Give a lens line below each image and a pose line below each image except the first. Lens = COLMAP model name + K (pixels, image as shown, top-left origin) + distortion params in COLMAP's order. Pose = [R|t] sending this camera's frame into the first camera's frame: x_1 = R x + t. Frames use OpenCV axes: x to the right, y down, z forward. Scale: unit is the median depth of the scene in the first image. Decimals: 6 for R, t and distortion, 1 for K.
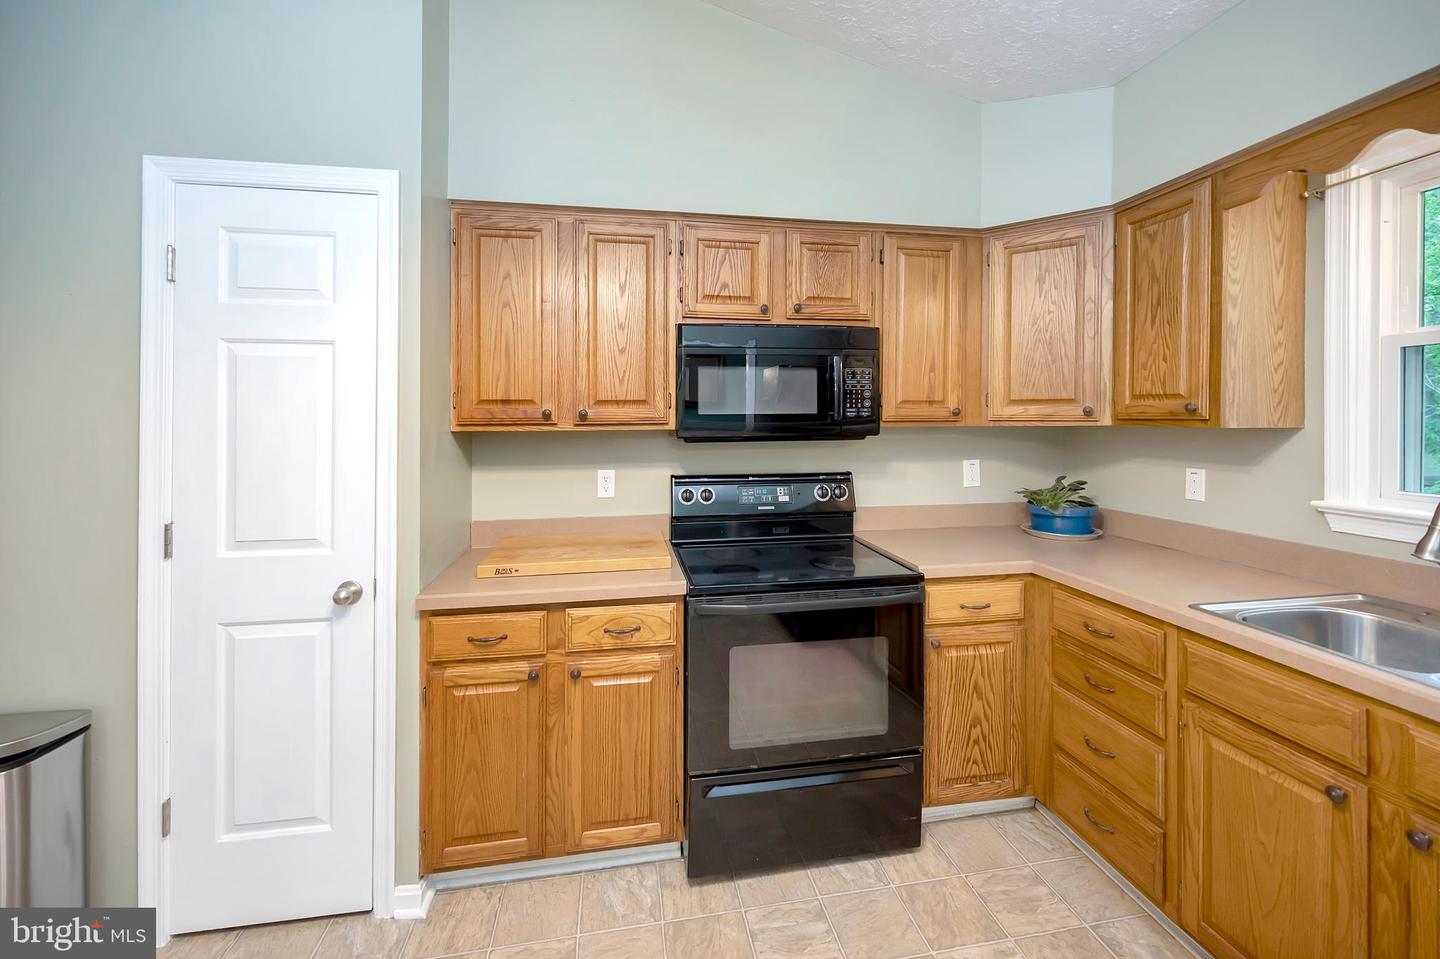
lens RADIAL K [[581.6, 0, 731.9], [0, 581.6, 424.1], [0, 0, 1]] dist [-0.003407, -0.000075]
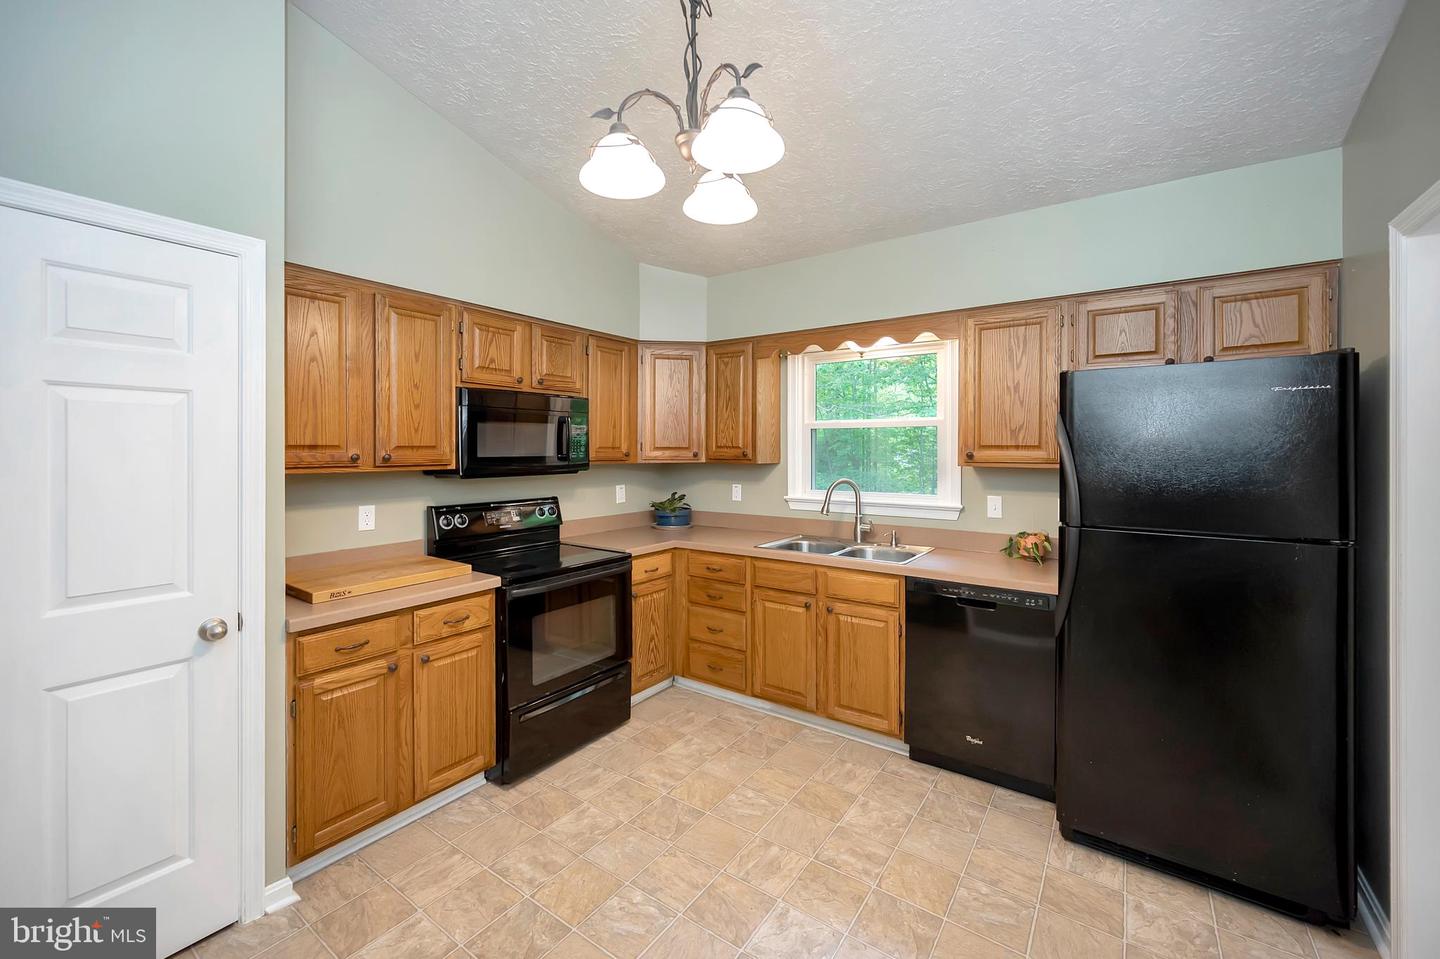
lens RADIAL K [[581.6, 0, 713.1], [0, 581.6, 456.3], [0, 0, 1]] dist [-0.003407, -0.000075]
pose [[0.714354, -0.003705, 0.699775, -0.661257], [0.002895, 0.999993, 0.002340, -0.022427], [-0.699779, 0.000355, 0.714360, -0.347982]]
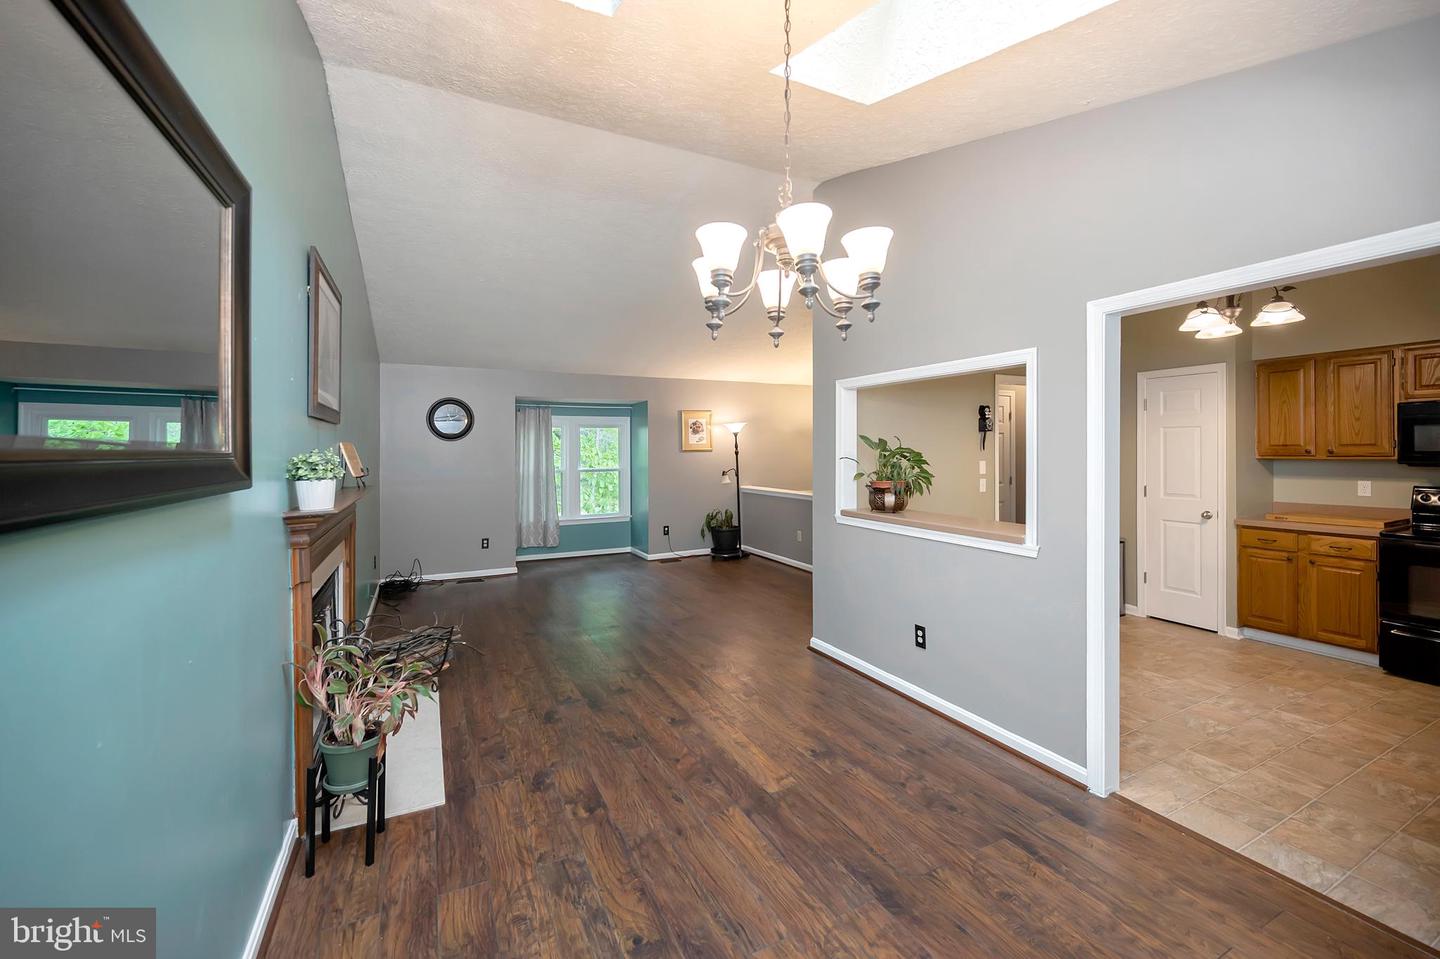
lens RADIAL K [[581.6, 0, 722.0], [0, 581.6, 449.0], [0, 0, 1]] dist [-0.003407, -0.000075]
pose [[0.282295, 0.001078, -0.959327, 1.205540], [0.000326, 0.999999, 0.001219, -0.028691], [0.959328, -0.000657, 0.282294, -1.803924]]
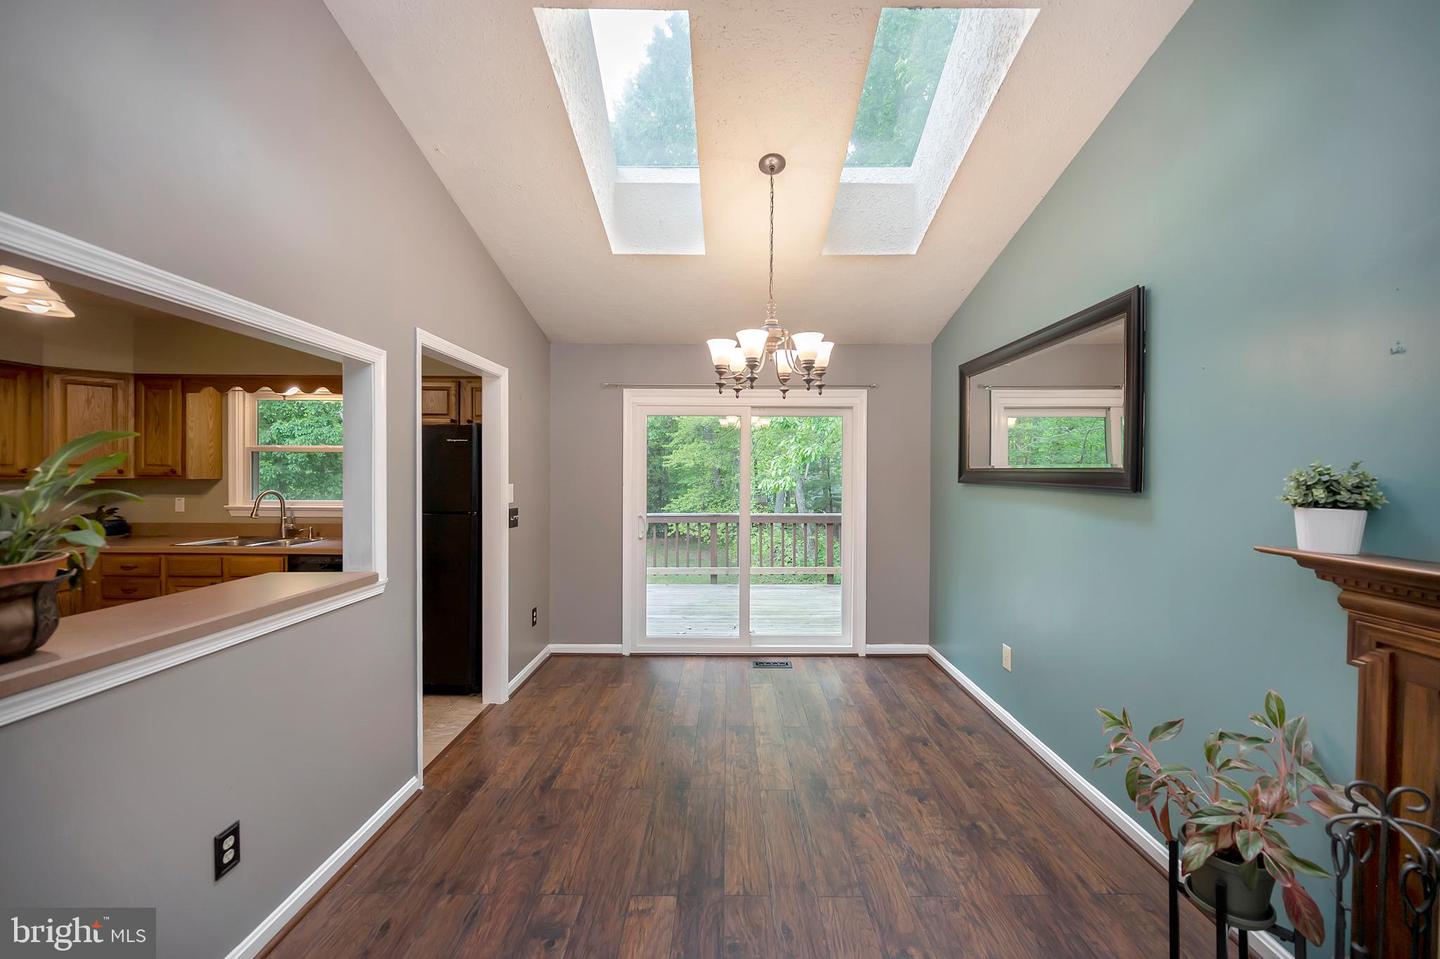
lens RADIAL K [[581.6, 0, 727.5], [0, 581.6, 479.4], [0, 0, 1]] dist [-0.003407, -0.000075]
pose [[0.178314, -0.009307, 0.983930, -1.106540], [0.001660, 0.999957, 0.009158, -0.010102], [-0.983972, 0.000001, 0.178322, -1.601770]]
